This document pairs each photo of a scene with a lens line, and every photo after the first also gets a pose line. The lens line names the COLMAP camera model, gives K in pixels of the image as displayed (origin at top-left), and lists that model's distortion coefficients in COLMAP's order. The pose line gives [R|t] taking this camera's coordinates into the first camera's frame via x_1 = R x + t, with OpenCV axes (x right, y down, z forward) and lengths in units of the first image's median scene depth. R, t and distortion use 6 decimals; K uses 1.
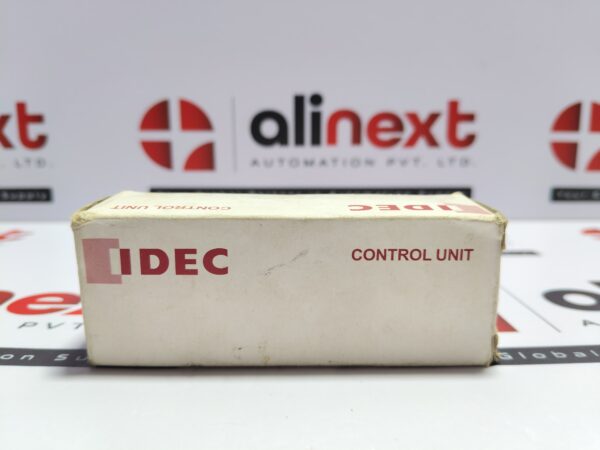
lens RADIAL K [[466.7, 0, 301.3], [0, 466.7, 224.8], [0, 0, 1]] dist [0.048397, -0.179314]
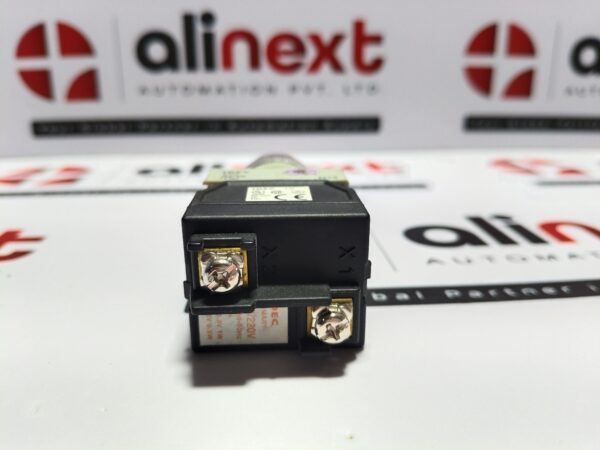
lens RADIAL K [[473.4, 0, 300.0], [0, 473.4, 225.0], [0, 0, 1]] dist [0.013225, -0.146354]
pose [[0.998056, -0.020566, 0.058832, 0.146066], [0.012250, 0.990305, 0.138371, 0.002187], [-0.061108, -0.137382, 0.988631, 0.039482]]
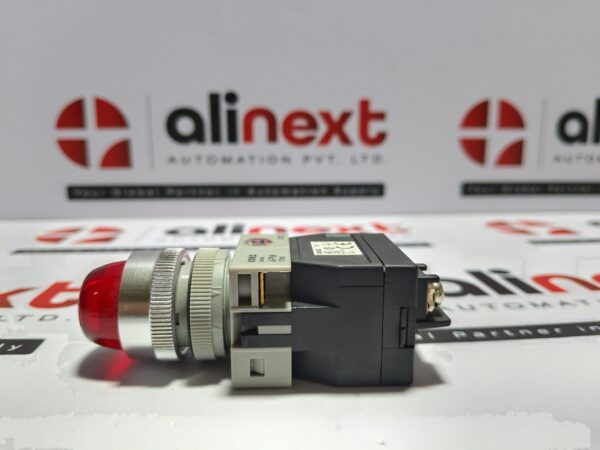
lens RADIAL K [[468.5, 0, 299.7], [0, 468.5, 223.4], [0, 0, 1]] dist [0.030694, -0.133278]
pose [[0.998114, -0.011153, 0.060359, 0.114598], [0.011116, 0.999938, 0.000954, 0.006299], [-0.060365, -0.000281, 0.998176, -0.029817]]
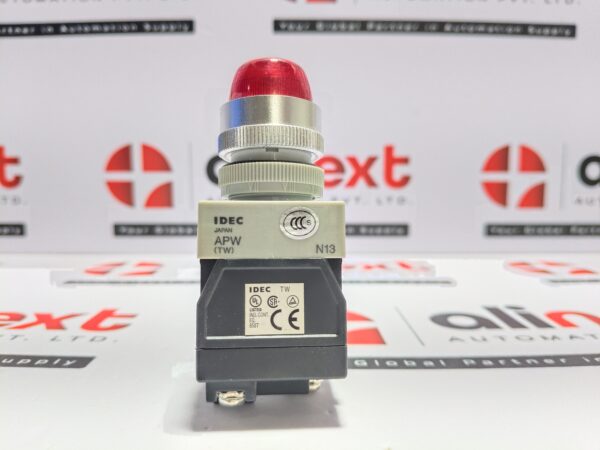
lens RADIAL K [[468.5, 0, 299.7], [0, 468.5, 223.4], [0, 0, 1]] dist [0.030694, -0.133278]
pose [[0.999967, 0.002027, -0.007837, 0.121863], [-0.002697, 0.996254, -0.086439, 0.014486], [0.007632, 0.086457, 0.996226, -0.088833]]
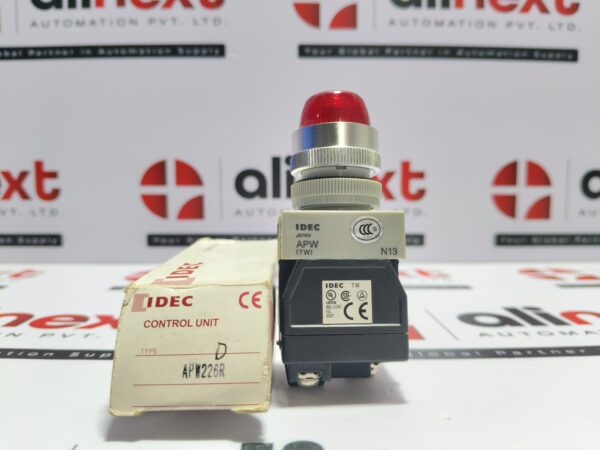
lens RADIAL K [[464.3, 0, 300.0], [0, 464.3, 225.0], [0, 0, 1]] dist [0.041851, -0.141221]
pose [[0.999997, 0.000800, 0.002194, 0.053696], [-0.000552, 0.993836, -0.110862, 0.026661], [-0.002269, 0.110861, 0.993833, -0.154509]]
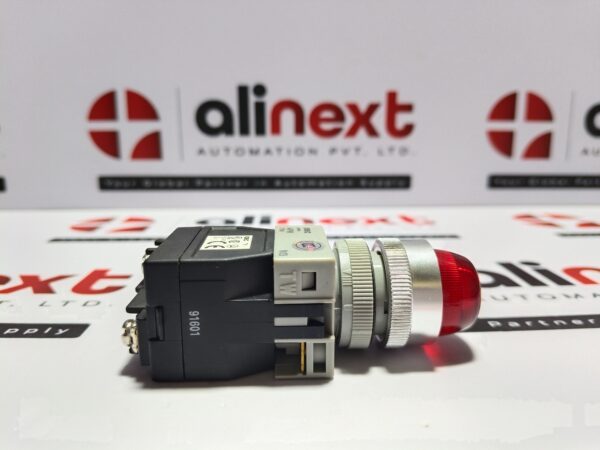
lens RADIAL K [[466.7, 0, 301.3], [0, 466.7, 224.8], [0, 0, 1]] dist [0.048397, -0.179314]
pose [[0.999604, -0.004983, 0.027690, 0.092893], [0.004447, 0.999802, 0.019377, 0.008939], [-0.027781, -0.019246, 0.999429, -0.037852]]
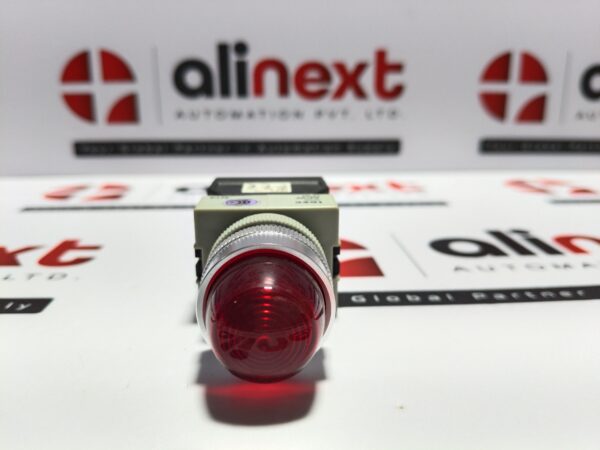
lens RADIAL K [[470.8, 0, 300.0], [0, 470.8, 225.0], [0, 0, 1]] dist [0.035052, -0.171428]
pose [[0.999177, -0.011374, 0.038928, 0.111293], [0.007765, 0.995763, 0.091628, 0.007975], [-0.039805, -0.091250, 0.995032, -0.011705]]
